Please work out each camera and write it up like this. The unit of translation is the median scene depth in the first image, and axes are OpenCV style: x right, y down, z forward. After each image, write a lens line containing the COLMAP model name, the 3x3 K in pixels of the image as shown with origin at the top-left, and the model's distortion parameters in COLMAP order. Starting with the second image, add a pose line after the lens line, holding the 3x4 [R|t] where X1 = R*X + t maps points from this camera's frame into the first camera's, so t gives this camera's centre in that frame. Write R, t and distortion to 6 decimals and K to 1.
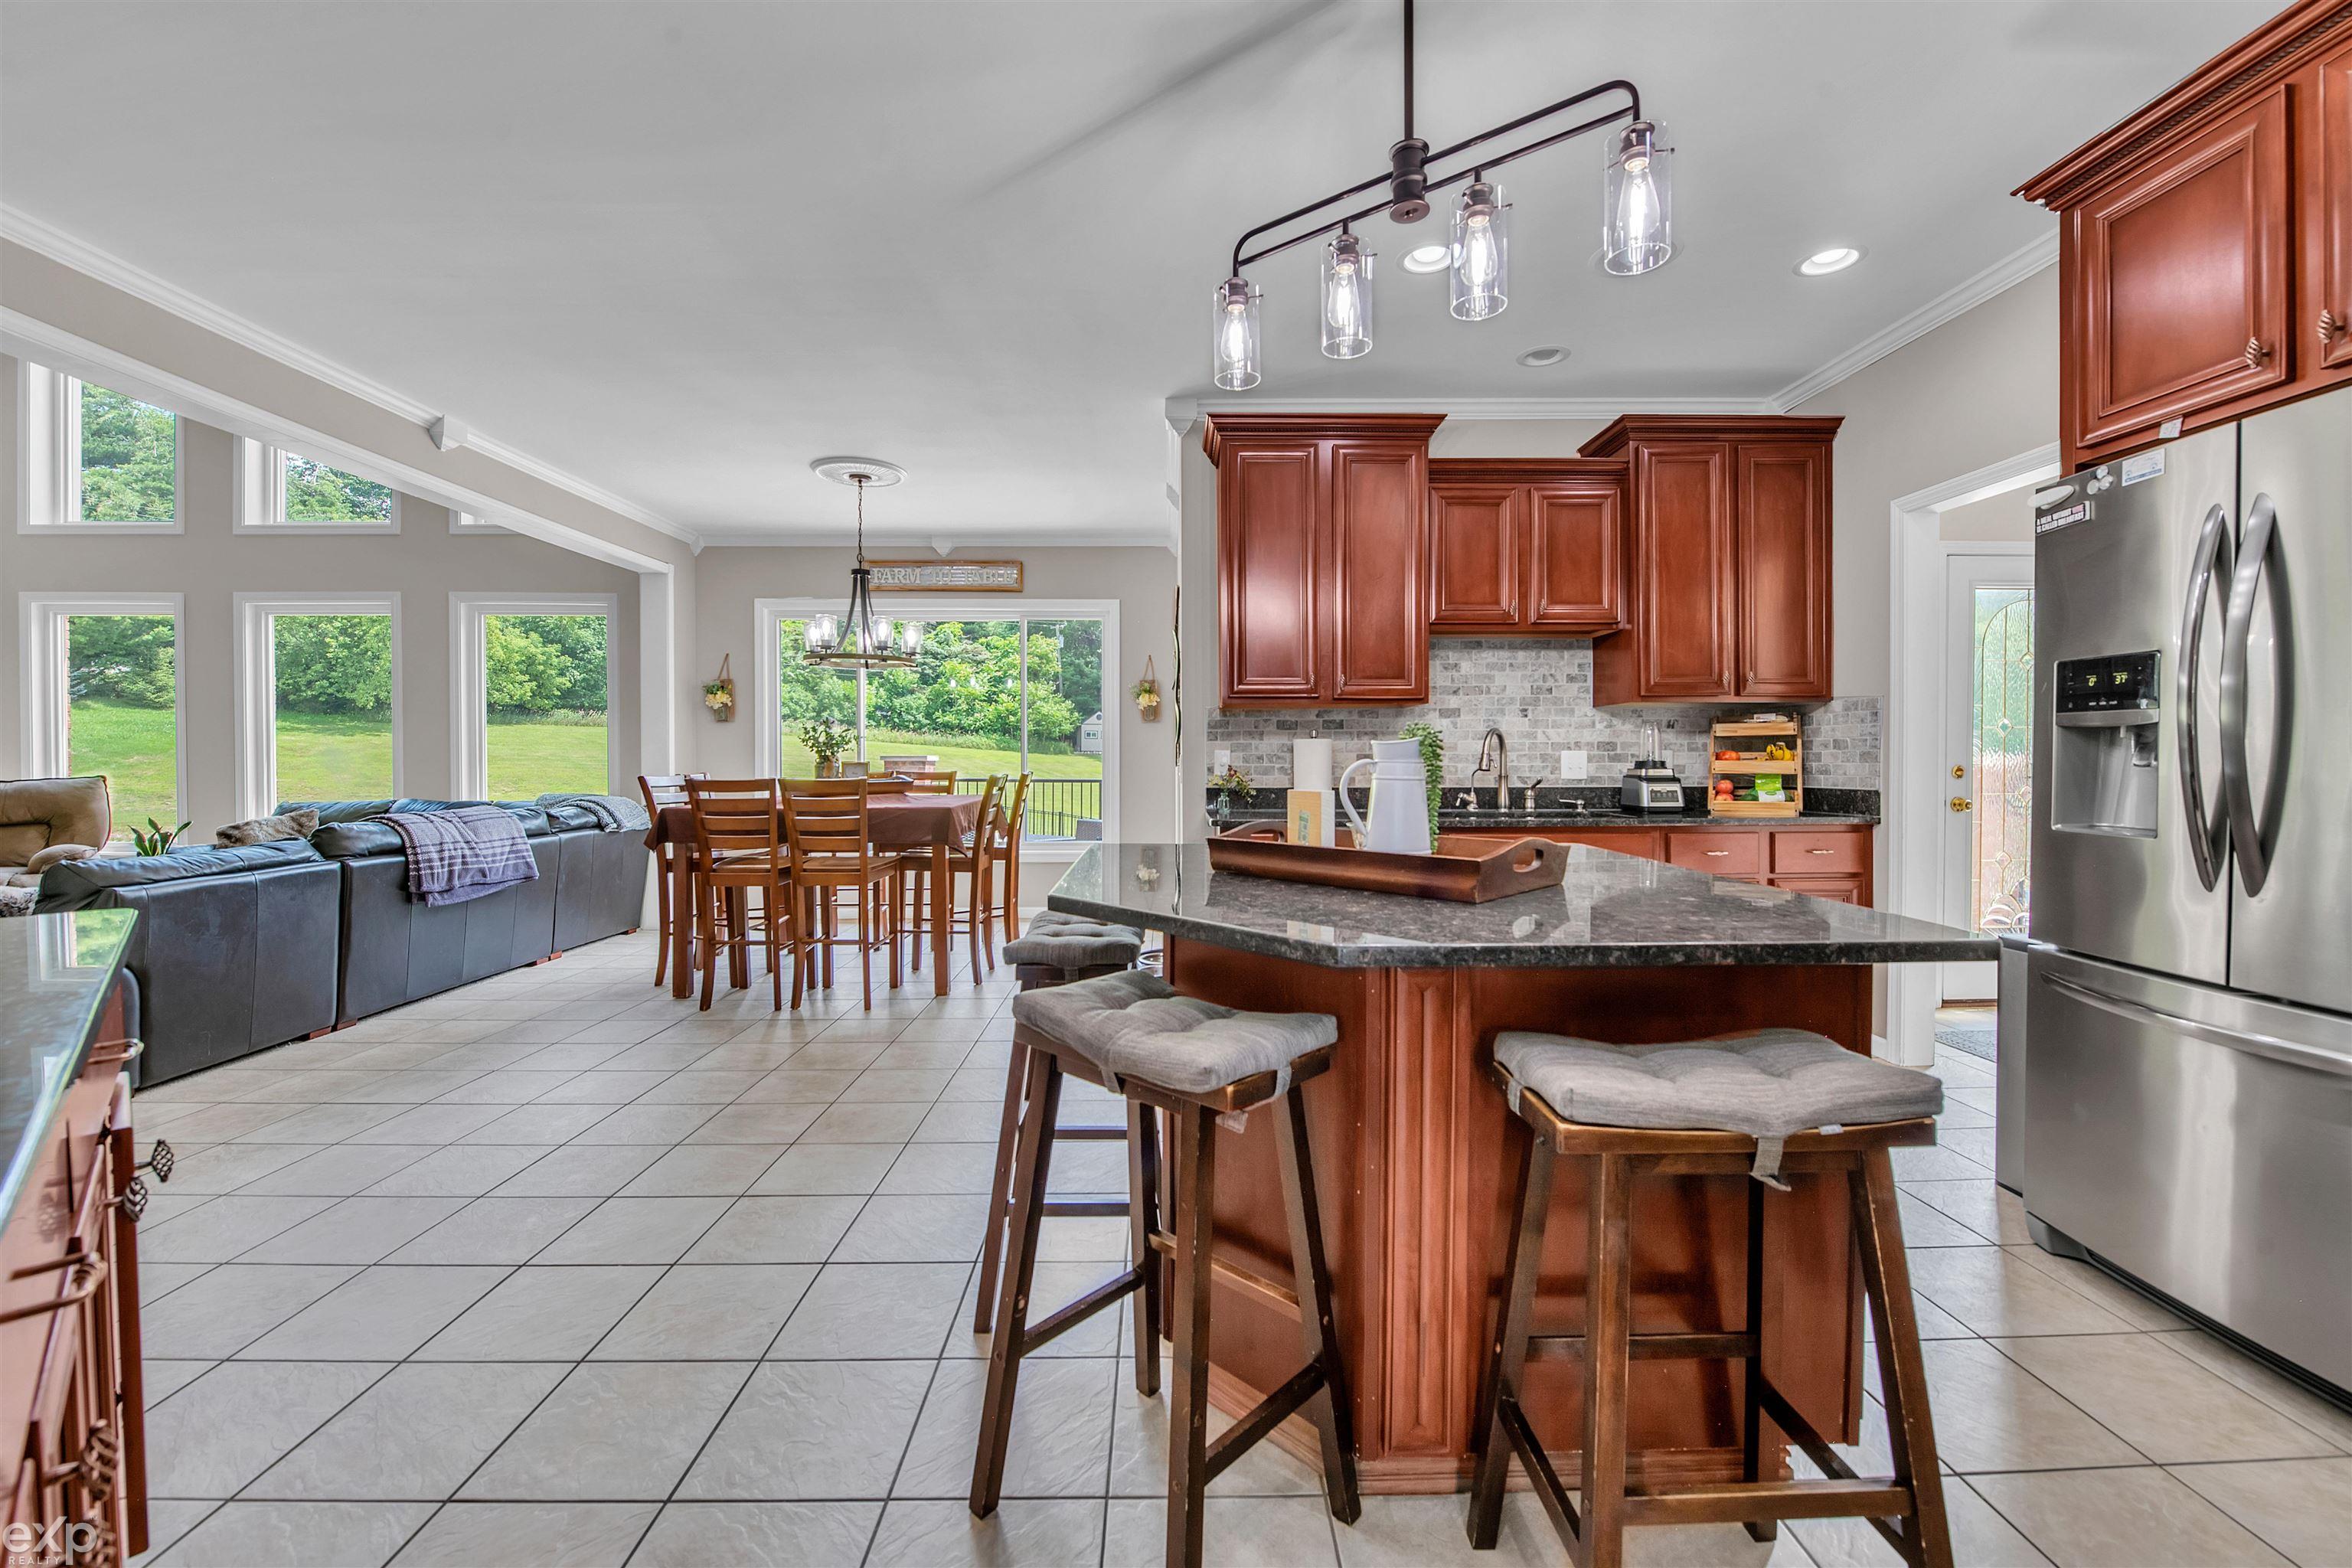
lens RADIAL K [[1075.6, 0, 1182.6], [0, 1075.6, 770.9], [0, 0, 1]] dist [-0.013611, 0.000106]
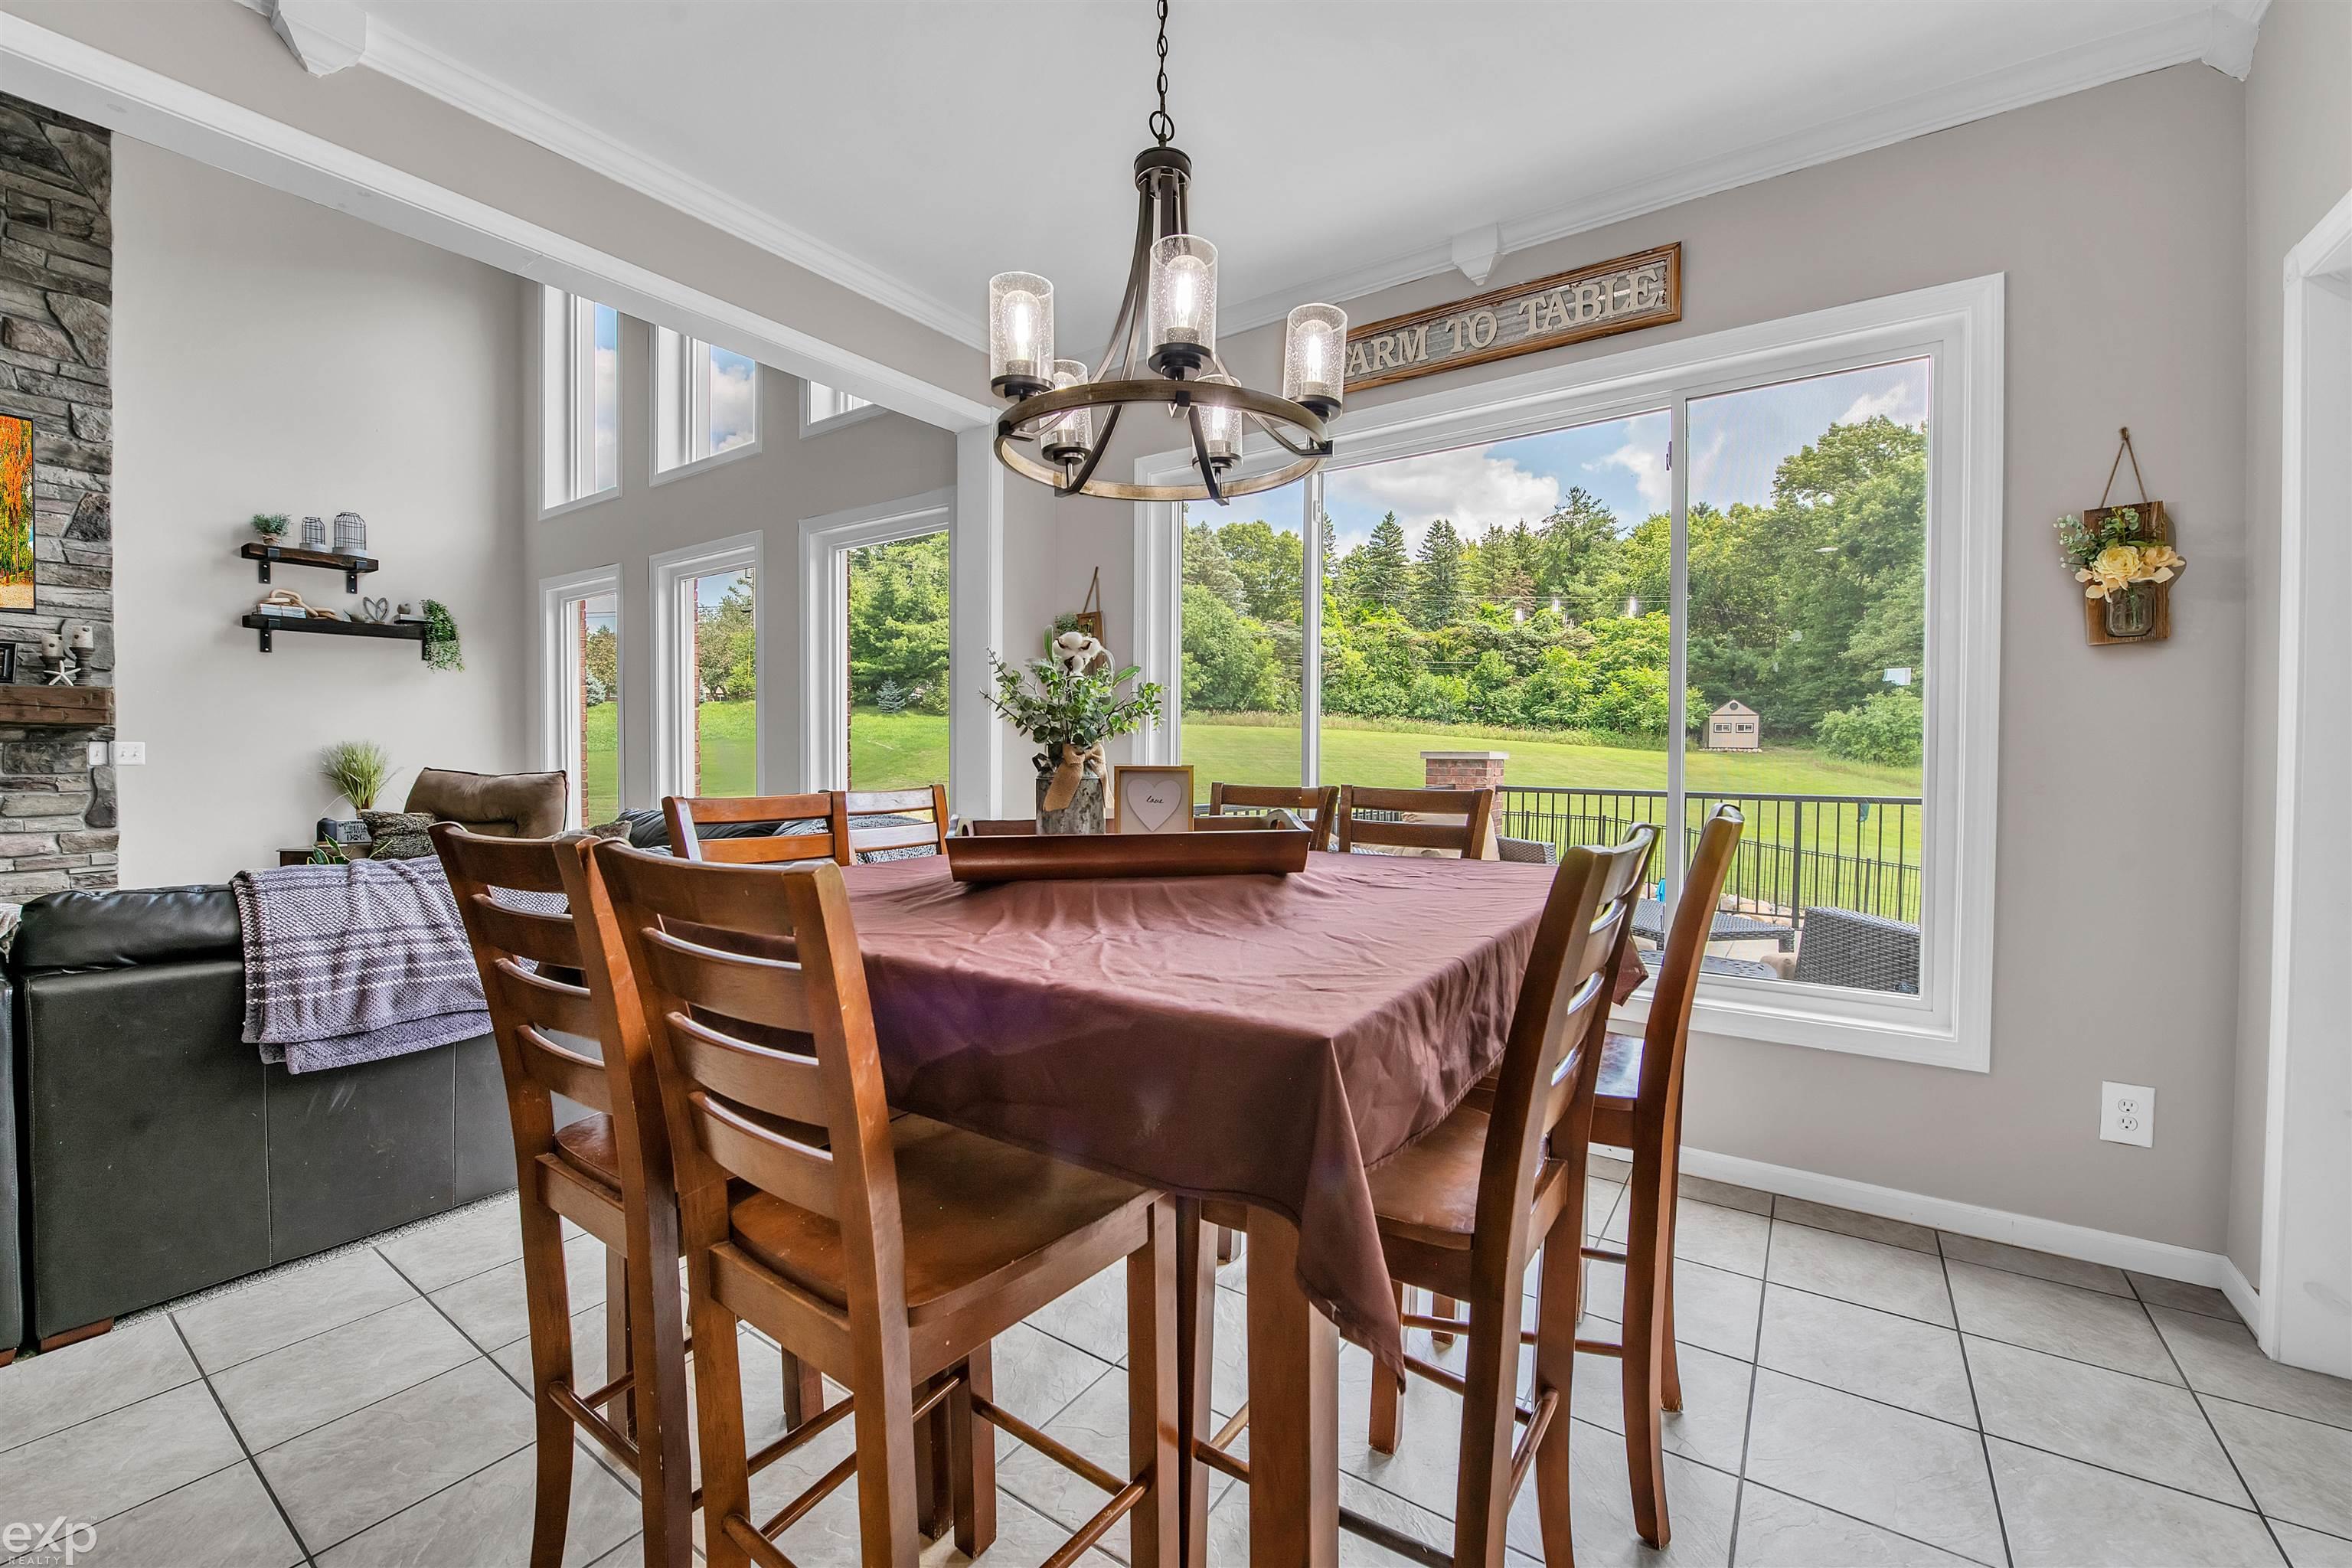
lens RADIAL K [[1075.6, 0, 1185.8], [0, 1075.6, 772.3], [0, 0, 1]] dist [-0.013611, 0.000106]
pose [[0.856757, 0.012225, -0.515575, -0.101367], [-0.010197, 0.999925, 0.006765, -0.007058], [0.515619, -0.000538, 0.856818, 0.582719]]
